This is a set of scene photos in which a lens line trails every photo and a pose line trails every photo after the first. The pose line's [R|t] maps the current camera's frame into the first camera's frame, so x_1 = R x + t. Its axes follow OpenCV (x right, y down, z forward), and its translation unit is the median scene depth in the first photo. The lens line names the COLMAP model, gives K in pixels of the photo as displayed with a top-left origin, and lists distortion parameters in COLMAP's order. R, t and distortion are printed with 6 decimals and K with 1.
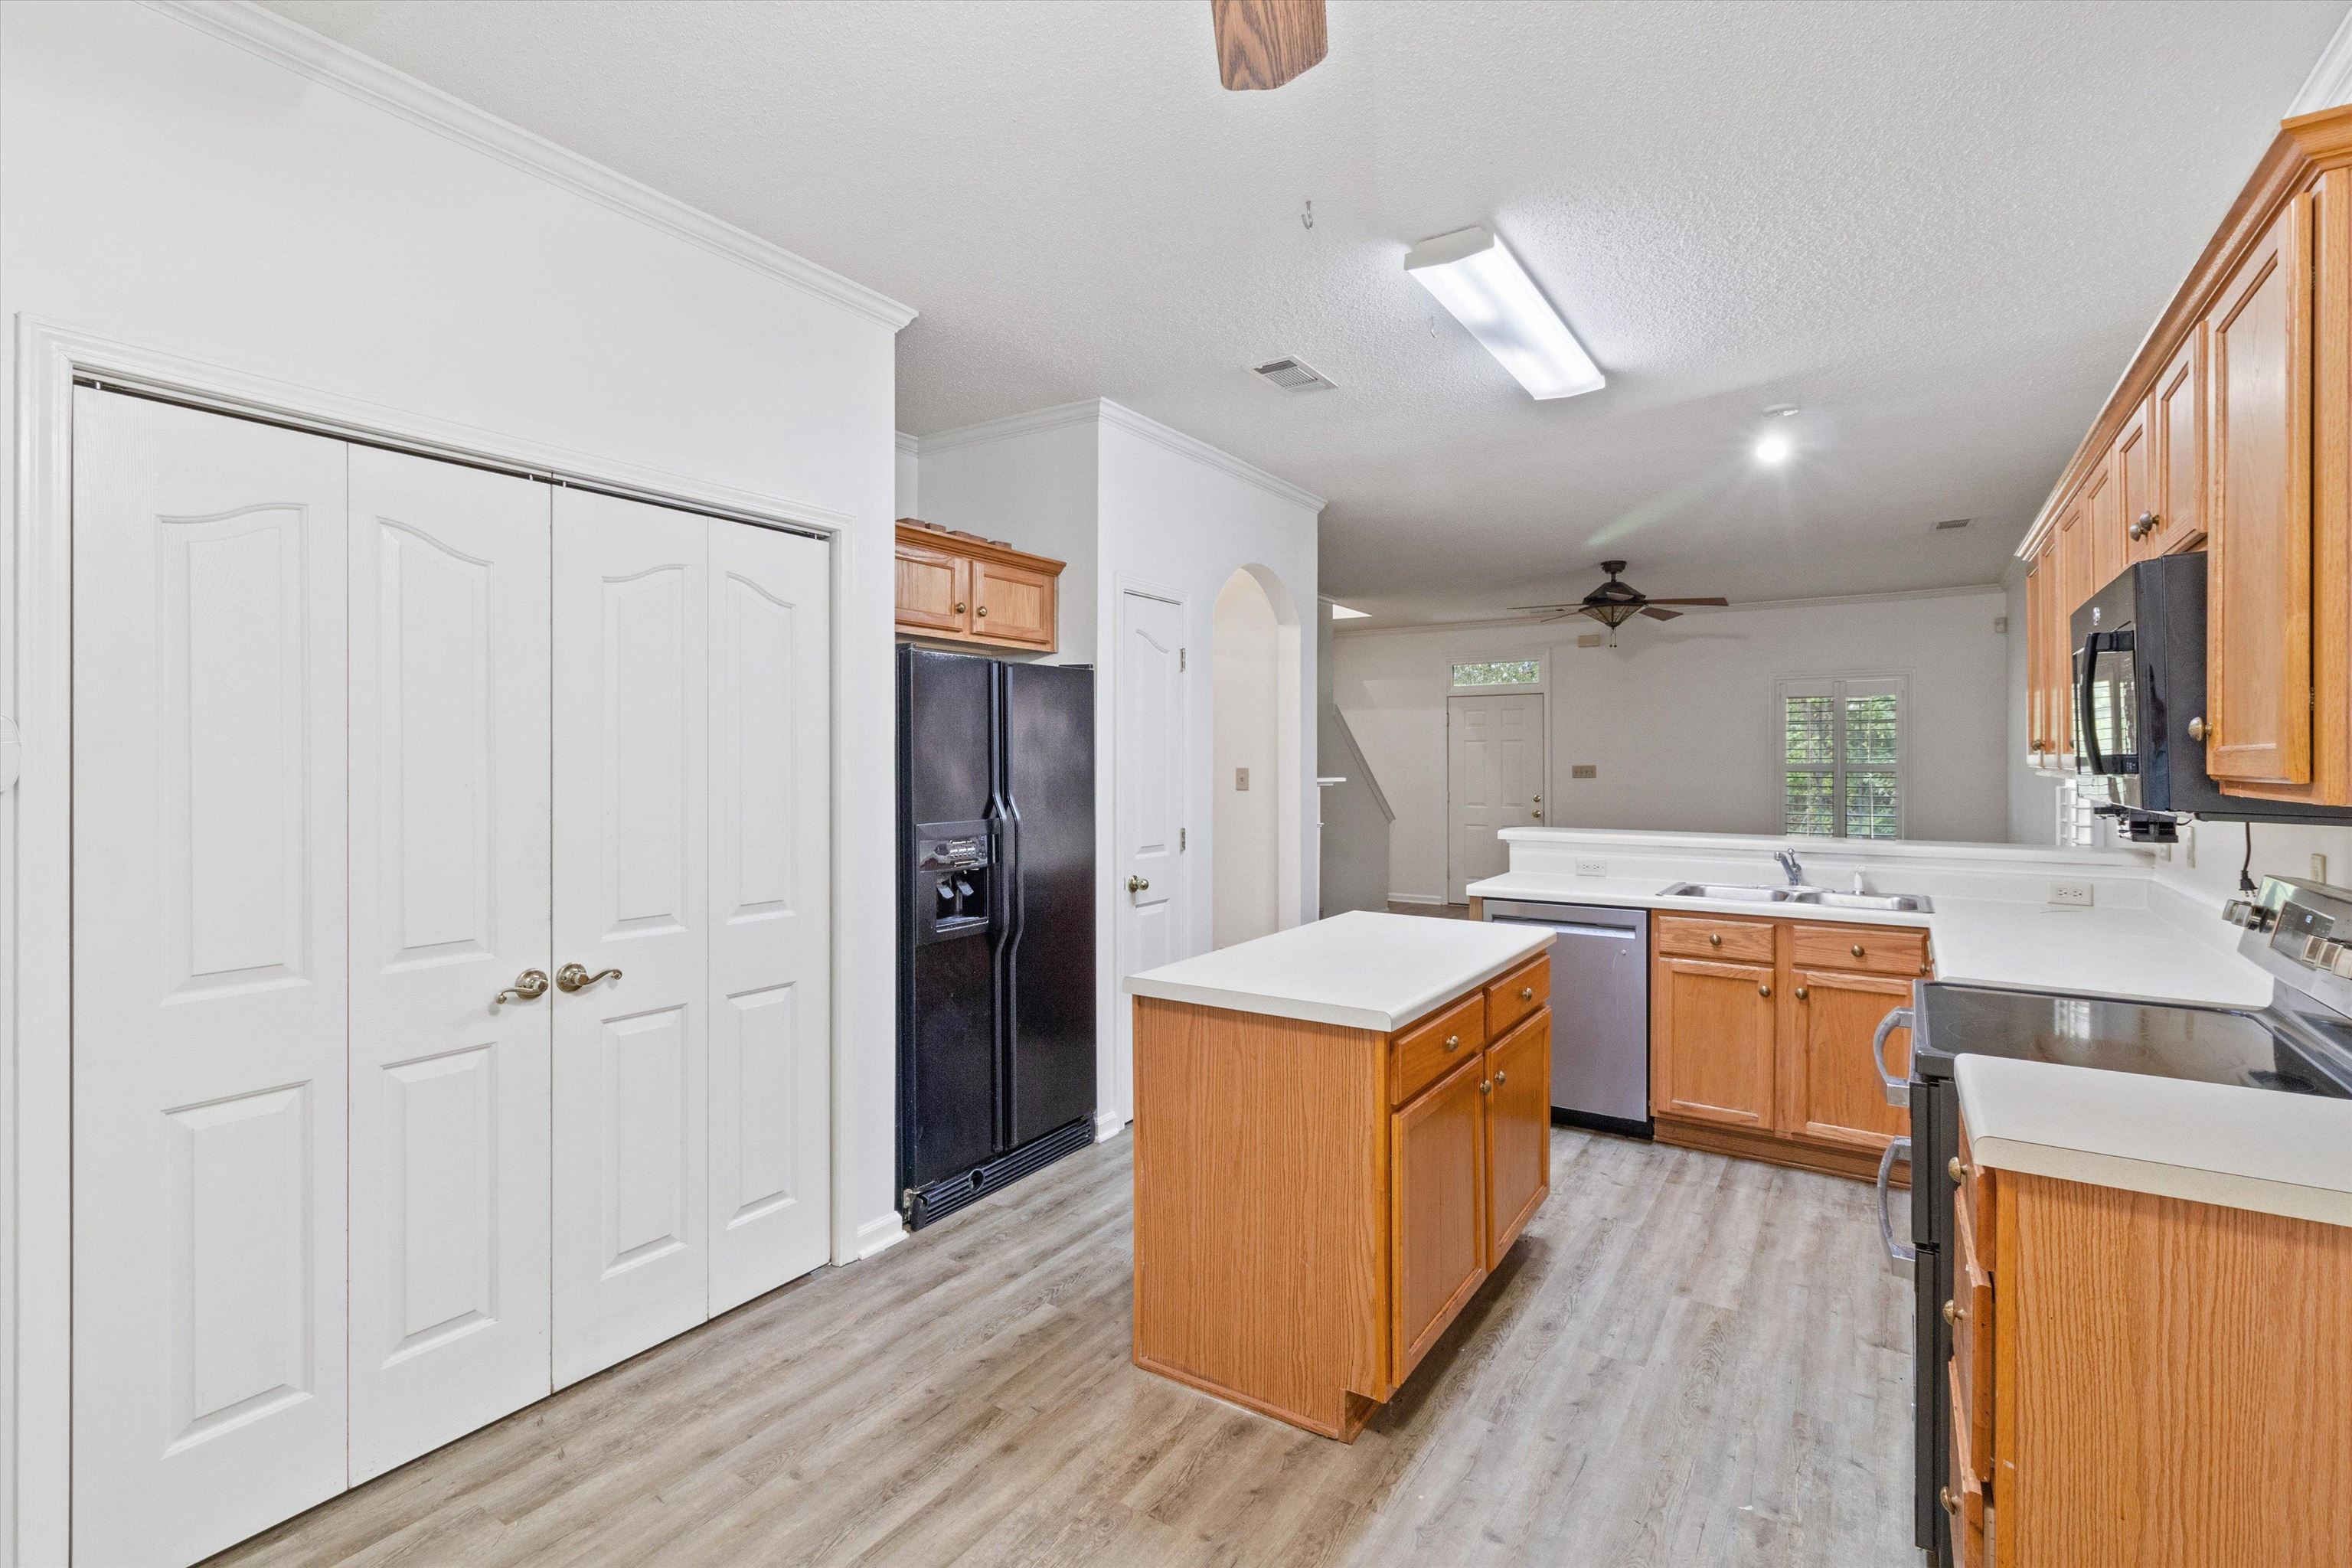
lens RADIAL K [[1092.2, 0, 1169.7], [0, 1092.2, 757.7], [0, 0, 1]] dist [0.004106, -0.000715]
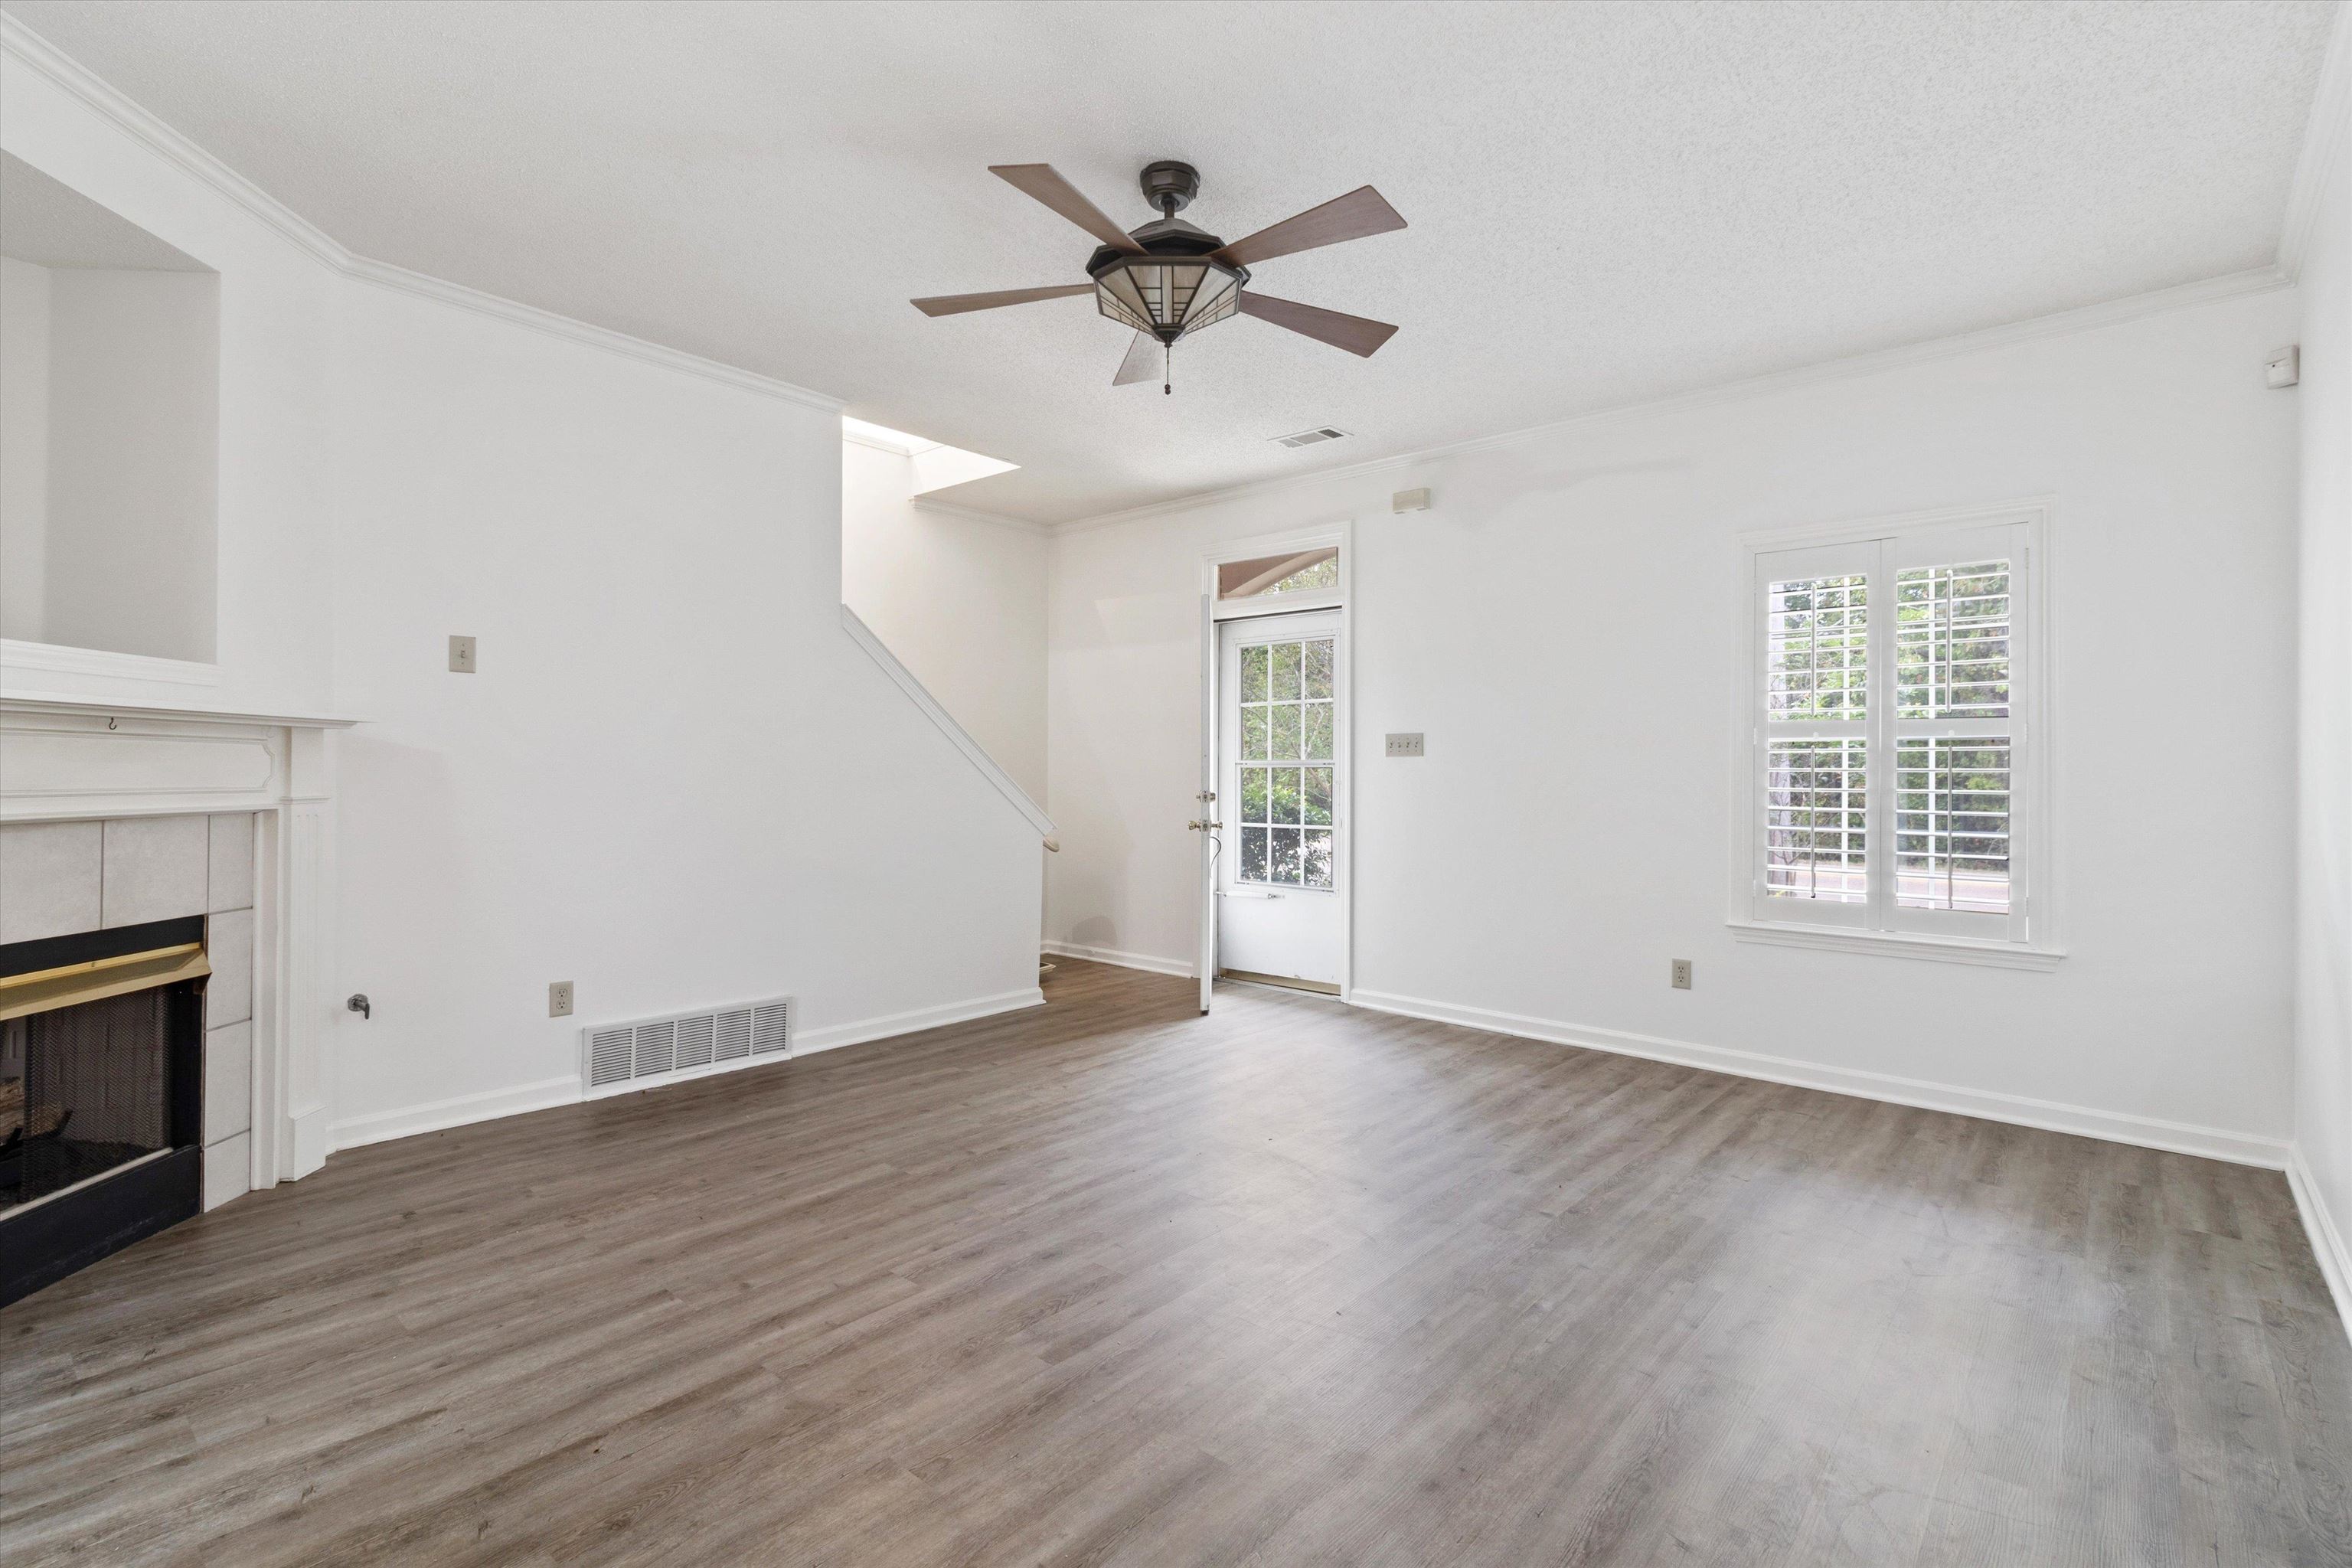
lens RADIAL K [[1093.0, 0, 1163.9], [0, 1093.0, 763.5], [0, 0, 1]] dist [0.006380, -0.001180]
pose [[0.989928, 0.008502, -0.141317, 0.875845], [-0.008985, 0.999956, -0.002778, 0.065043], [0.141287, 0.004020, 0.989961, 1.166043]]
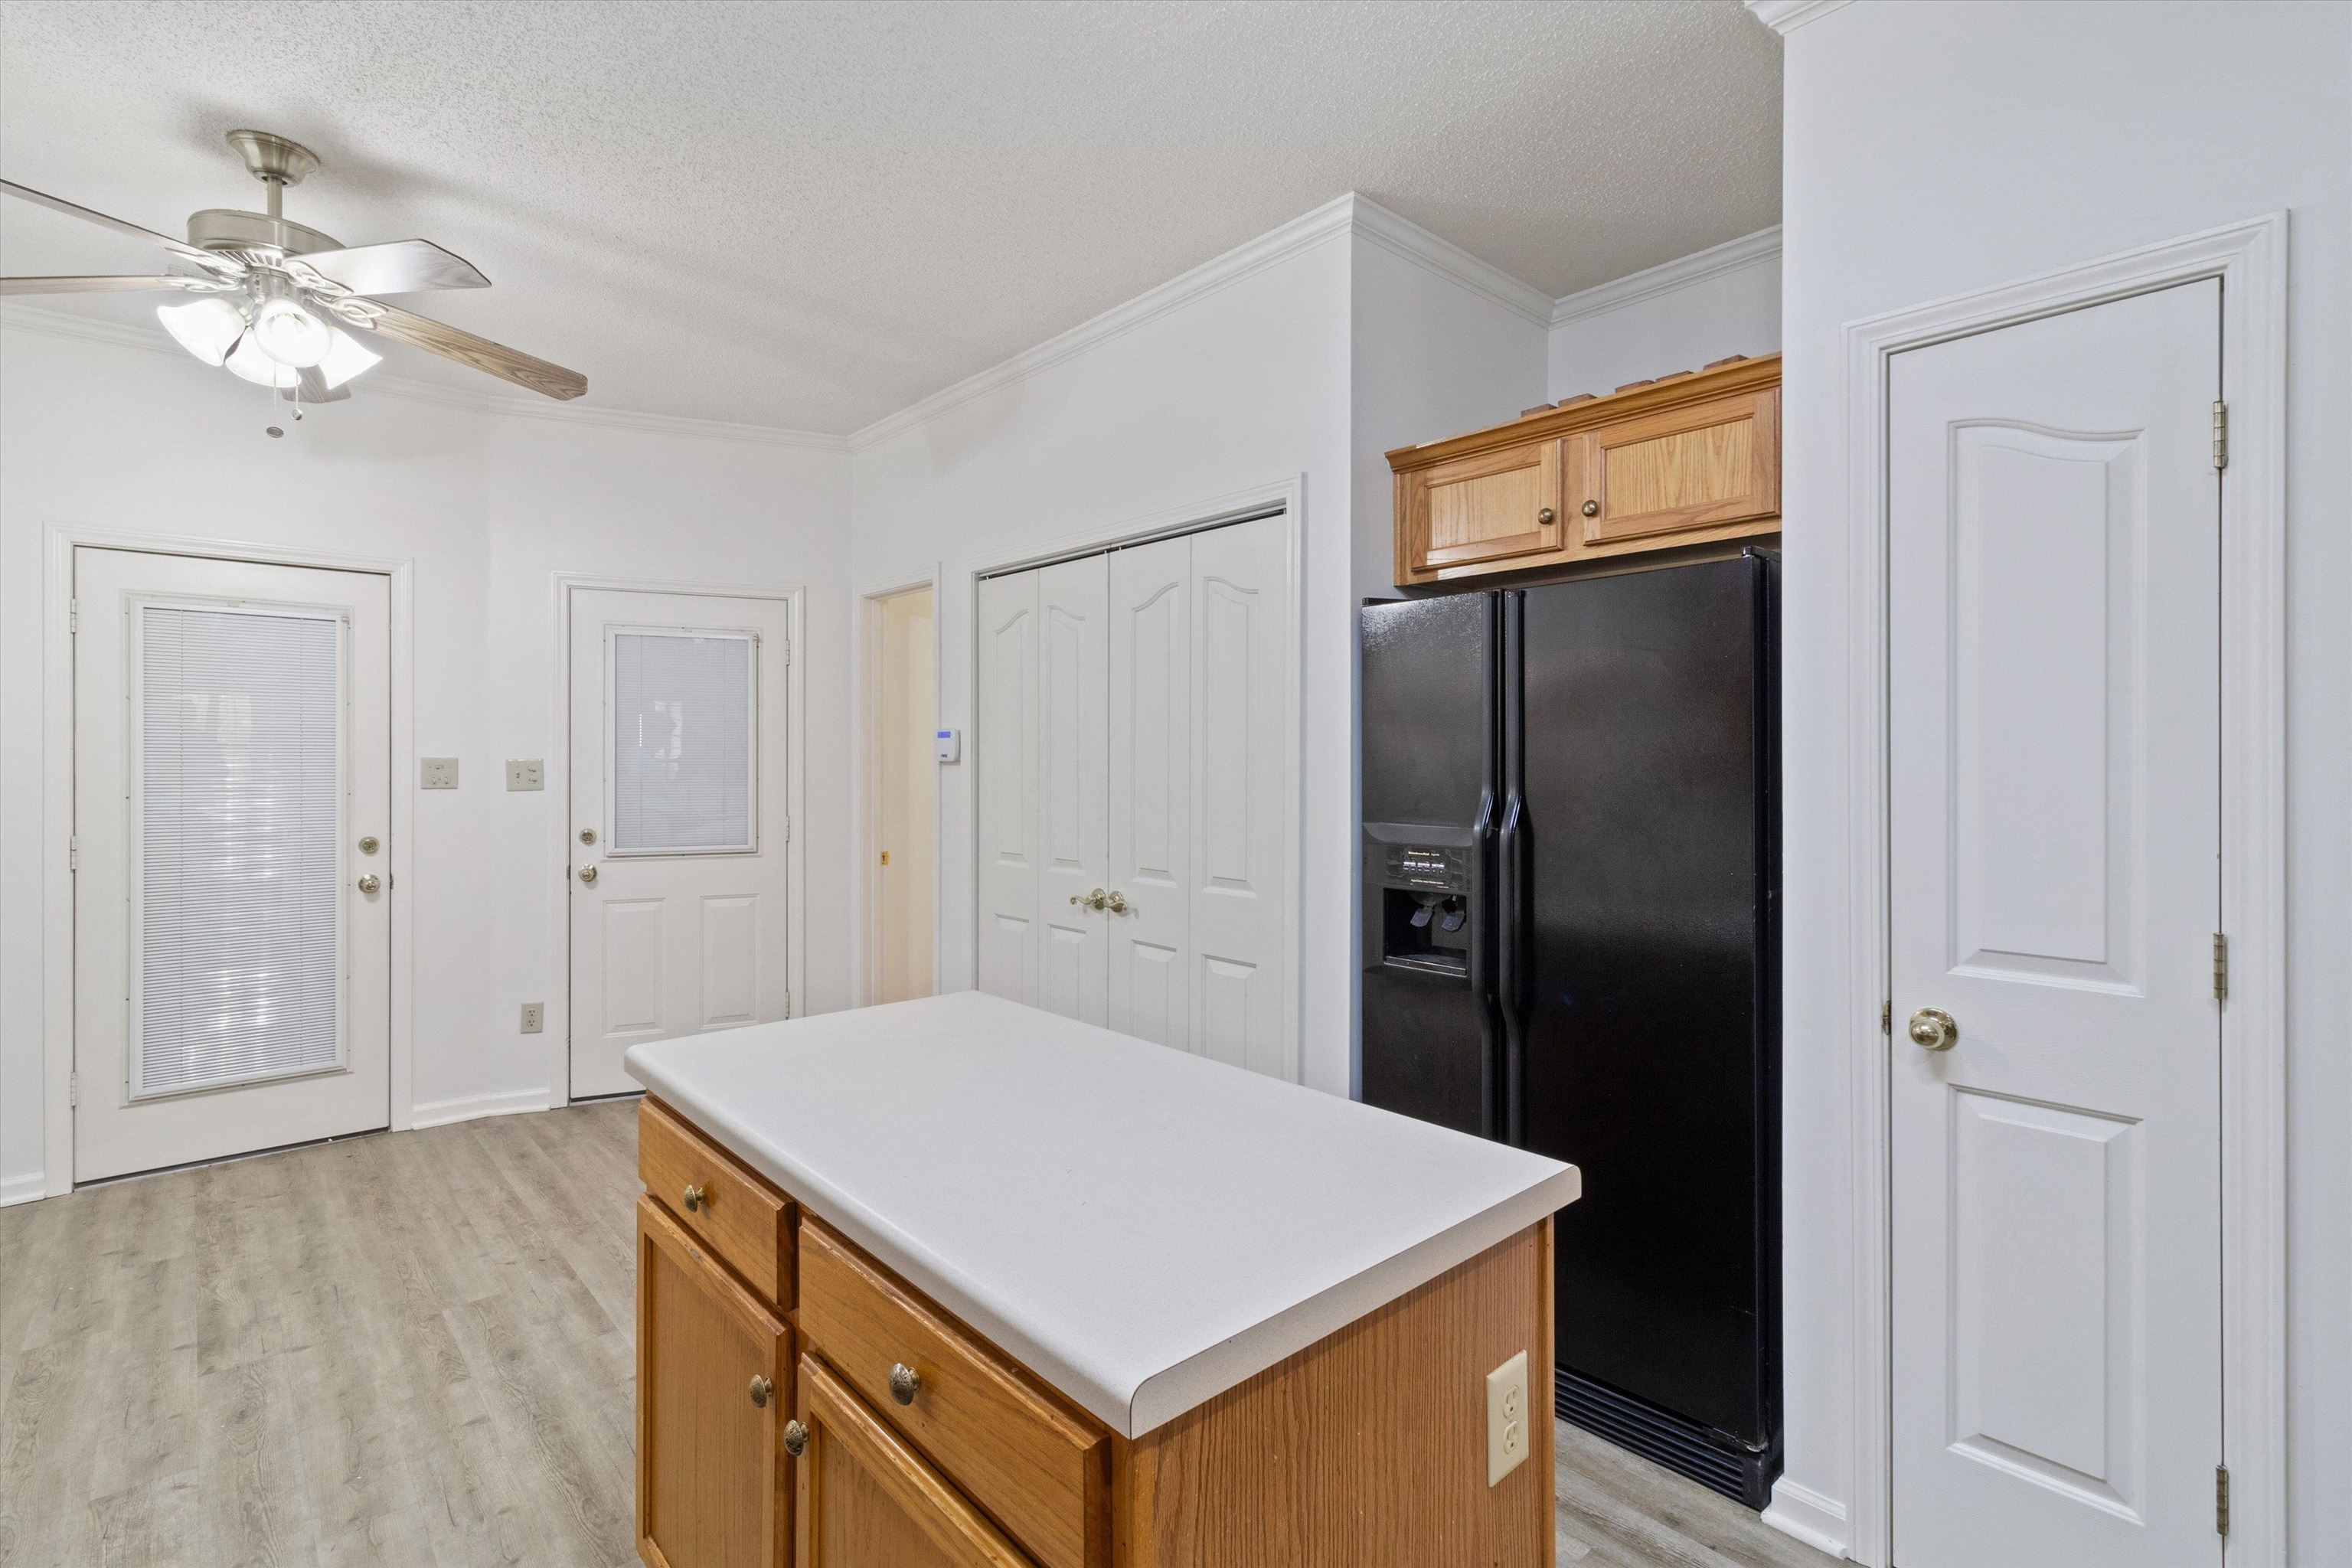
lens RADIAL K [[1093.0, 0, 1163.9], [0, 1093.0, 763.5], [0, 0, 1]] dist [0.006380, -0.001180]
pose [[-0.258860, 0.006395, -0.965894, 0.503886], [0.003799, 0.999977, 0.005603, 0.010681], [0.965907, -0.002219, -0.258879, 0.911595]]
